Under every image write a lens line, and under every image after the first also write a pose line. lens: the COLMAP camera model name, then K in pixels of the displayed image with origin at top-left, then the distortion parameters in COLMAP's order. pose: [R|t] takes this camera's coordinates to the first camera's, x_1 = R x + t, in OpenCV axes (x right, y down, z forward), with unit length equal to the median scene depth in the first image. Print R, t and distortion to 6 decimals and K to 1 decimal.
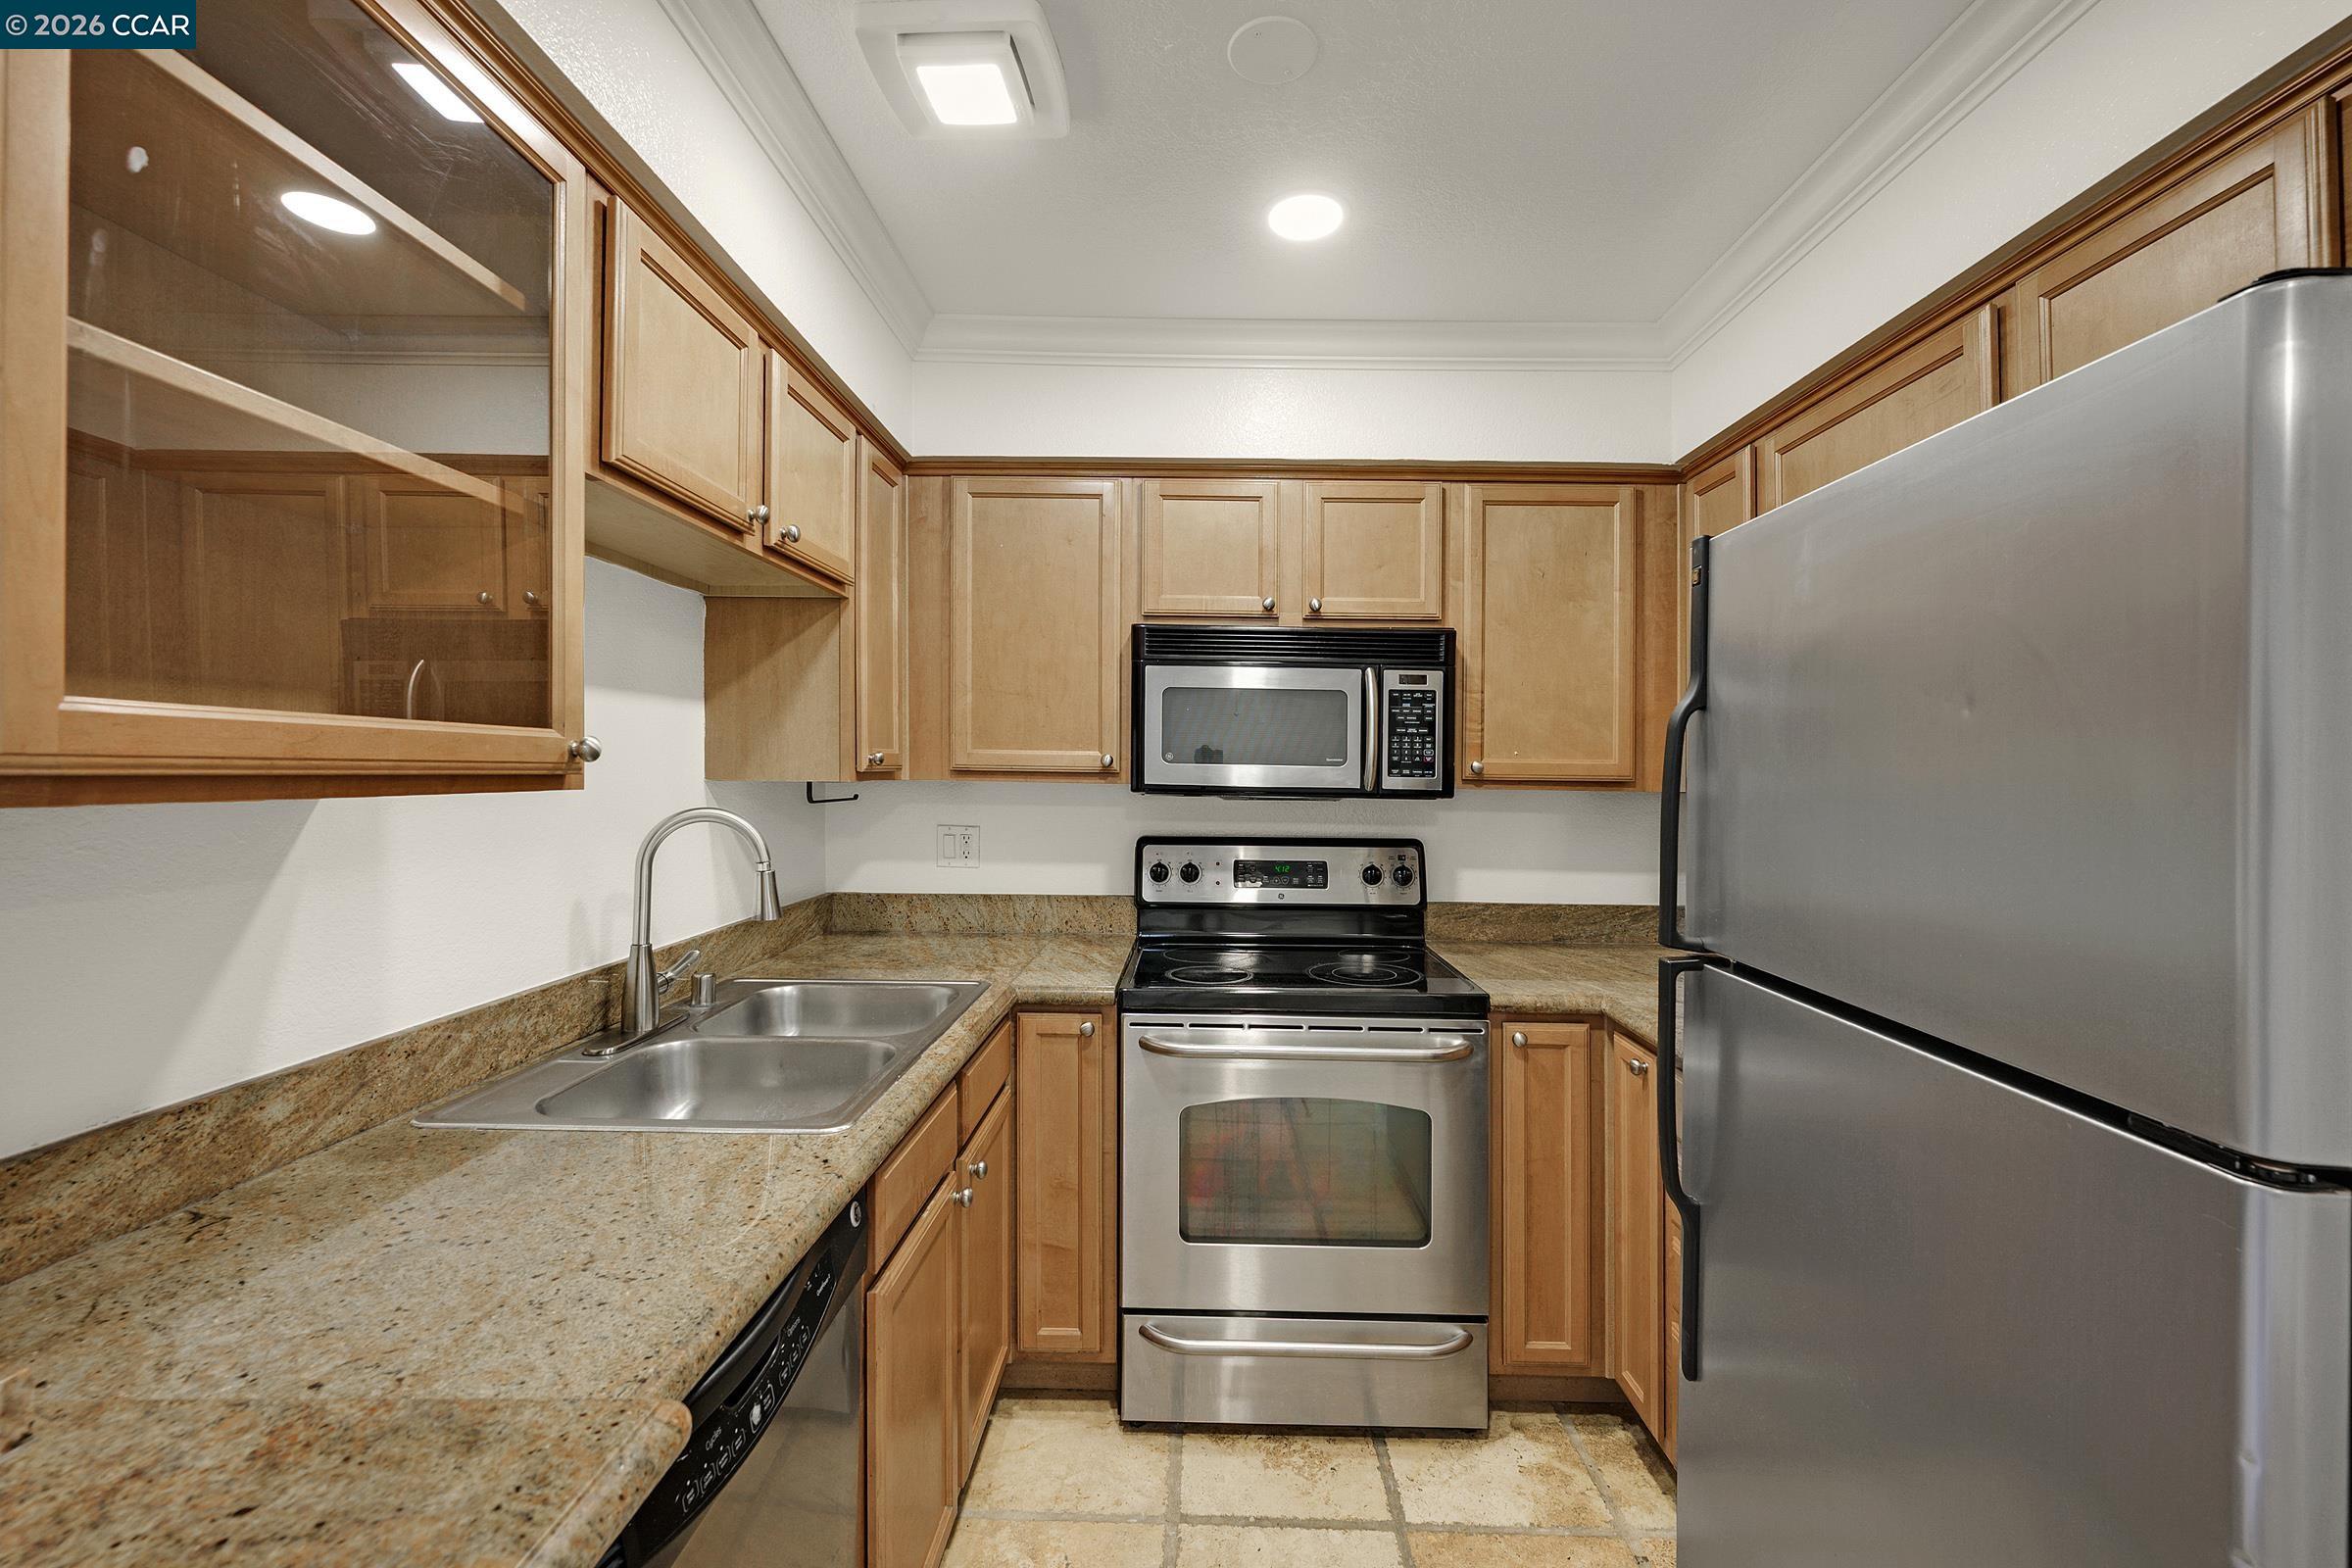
lens RADIAL K [[941.4, 0, 1185.4], [0, 941.4, 776.8], [0, 0, 1]] dist [-0.004491, 0.000410]
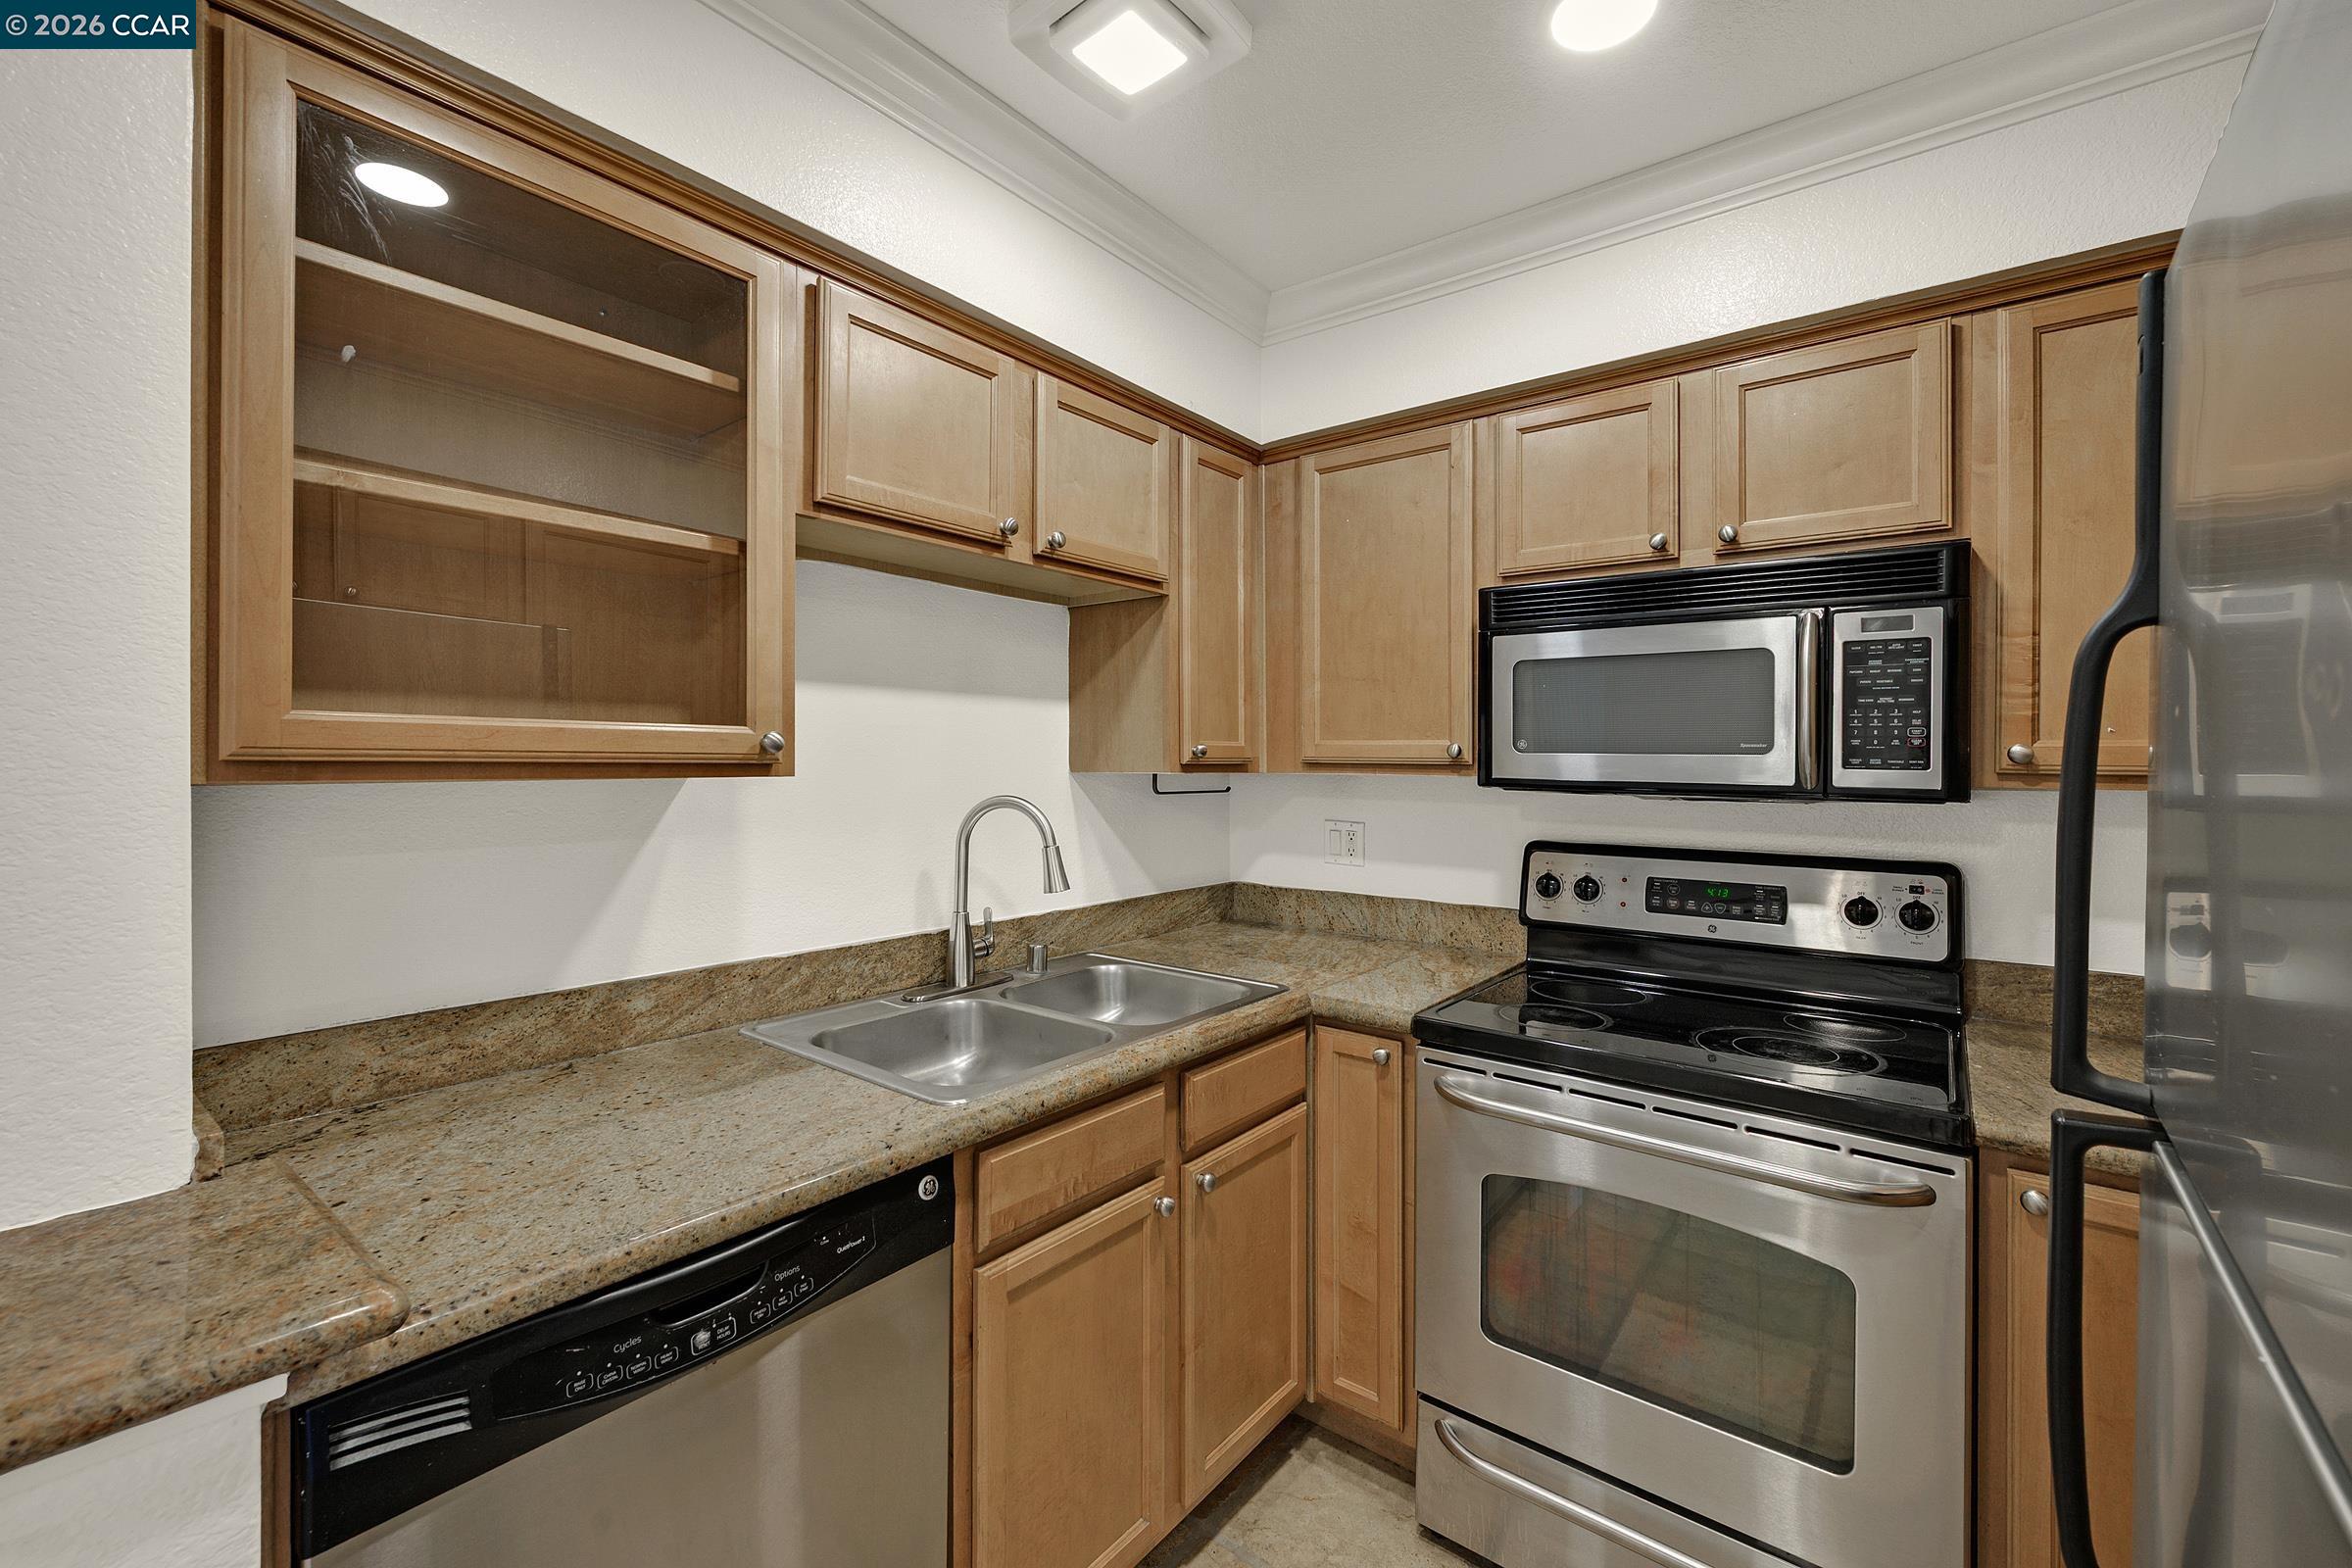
lens RADIAL K [[941.4, 0, 1183.3], [0, 941.4, 774.1], [0, 0, 1]] dist [-0.004491, 0.000410]
pose [[0.801671, 0.002218, -0.597761, 0.269557], [-0.002313, 0.999997, 0.000608, 0.004860], [0.597761, 0.000895, 0.801674, 0.185660]]
